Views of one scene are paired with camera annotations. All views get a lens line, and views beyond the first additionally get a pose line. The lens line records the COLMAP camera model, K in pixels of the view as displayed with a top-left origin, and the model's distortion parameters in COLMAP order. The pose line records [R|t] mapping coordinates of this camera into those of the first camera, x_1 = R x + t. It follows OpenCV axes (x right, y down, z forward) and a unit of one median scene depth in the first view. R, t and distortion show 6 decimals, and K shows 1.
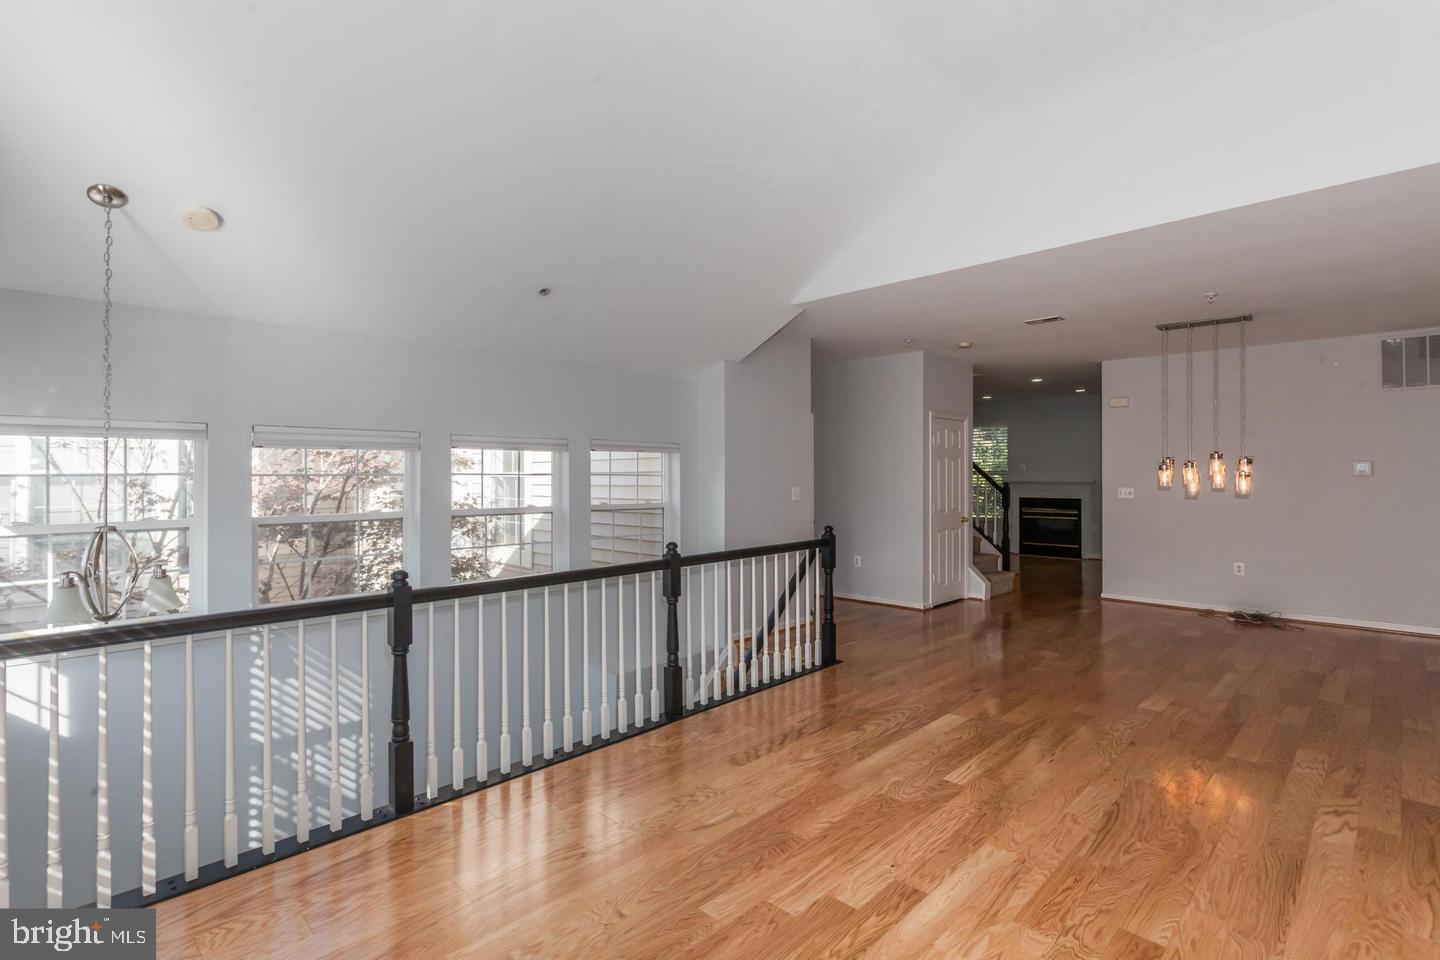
lens RADIAL K [[694.7, 0, 726.7], [0, 694.7, 475.4], [0, 0, 1]] dist [0.002168, 0.002029]
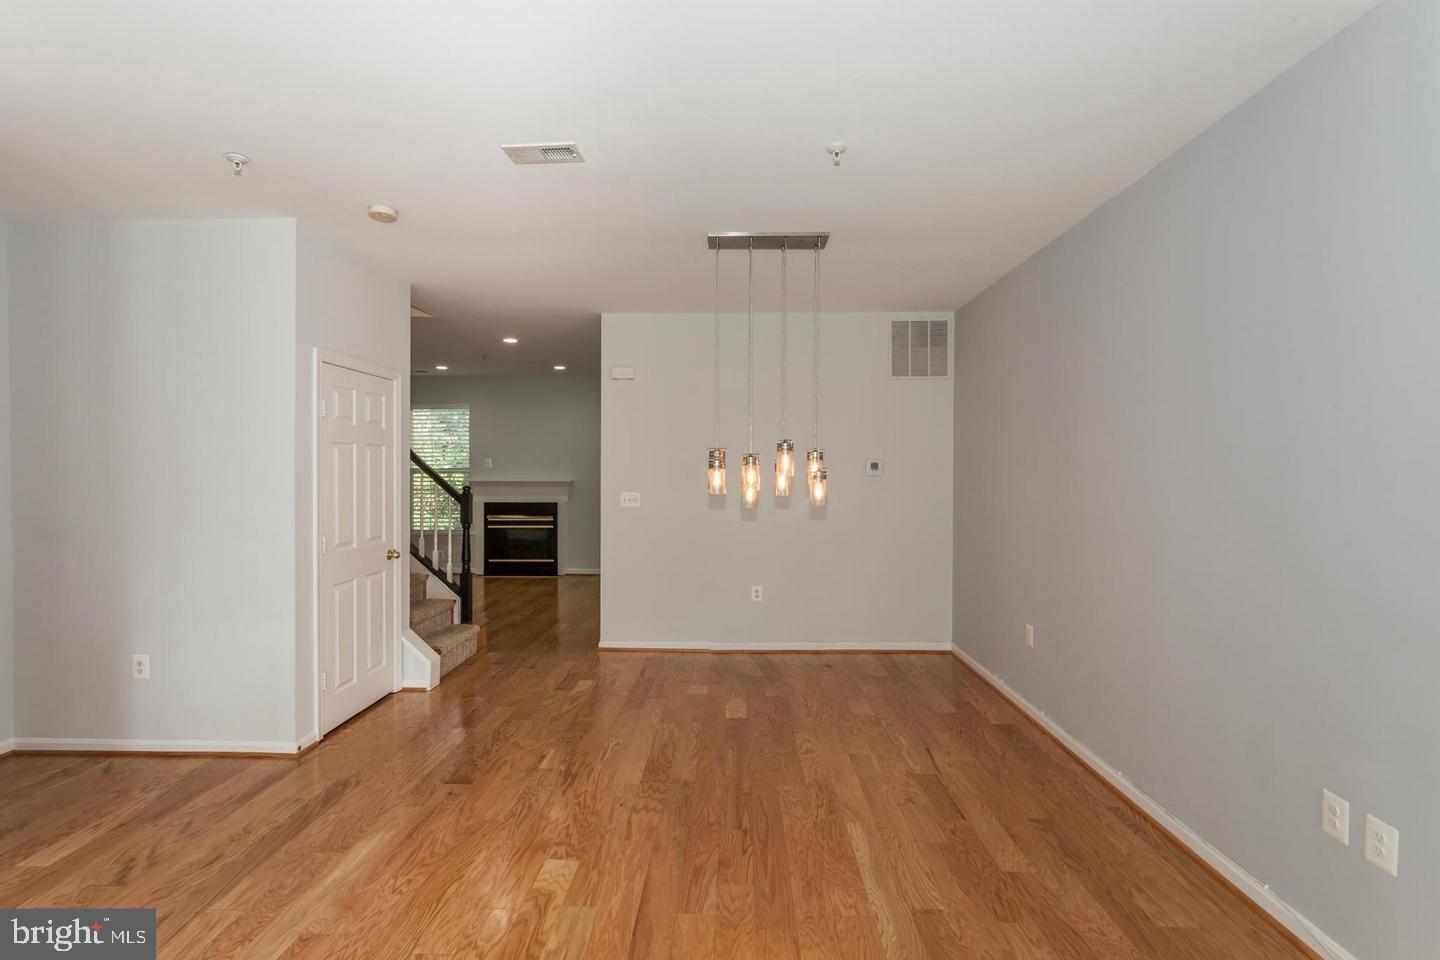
lens RADIAL K [[694.7, 0, 724.5], [0, 694.7, 473.2], [0, 0, 1]] dist [0.002168, 0.002029]
pose [[0.740911, -0.000226, 0.671604, 0.161150], [-0.000470, 1.000000, 0.000856, -0.002794], [-0.671604, -0.000950, 0.740910, 0.398113]]
